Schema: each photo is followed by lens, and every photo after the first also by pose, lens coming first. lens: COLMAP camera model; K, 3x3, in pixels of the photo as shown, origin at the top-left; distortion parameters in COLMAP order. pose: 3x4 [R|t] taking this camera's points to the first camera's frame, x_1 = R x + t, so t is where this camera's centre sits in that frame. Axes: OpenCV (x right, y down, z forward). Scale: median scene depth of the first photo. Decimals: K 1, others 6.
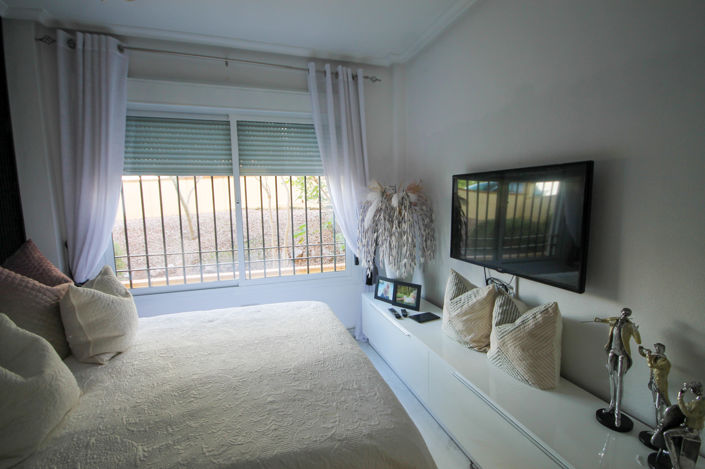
lens RADIAL K [[341.3, 0, 363.8], [0, 341.3, 237.0], [0, 0, 1]] dist [0.004888, -0.009670]
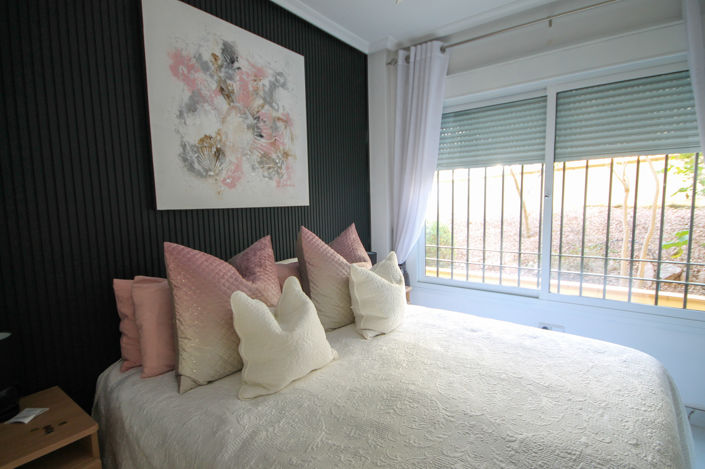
lens RADIAL K [[352.3, 0, 352.5], [0, 352.3, 234.5], [0, 0, 1]] dist [0.001741, -0.000833]
pose [[0.559517, 0.088244, -0.824108, 0.078816], [-0.088158, 0.995012, 0.046691, -0.010017], [0.824117, 0.046527, 0.564505, 0.181129]]
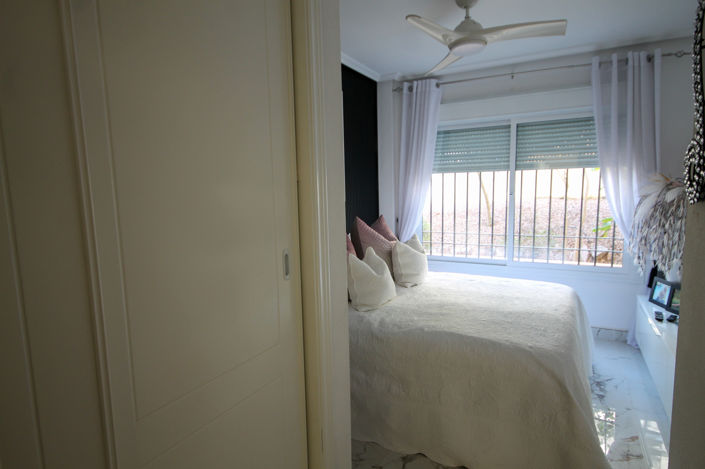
lens RADIAL K [[386.0, 0, 355.7], [0, 386.0, 236.7], [0, 0, 1]] dist [-0.000122, -0.000016]
pose [[0.673680, 0.094107, -0.733006, 0.298714], [-0.076587, 0.995409, 0.057407, 0.011795], [0.735044, 0.017464, 0.677795, -0.335366]]
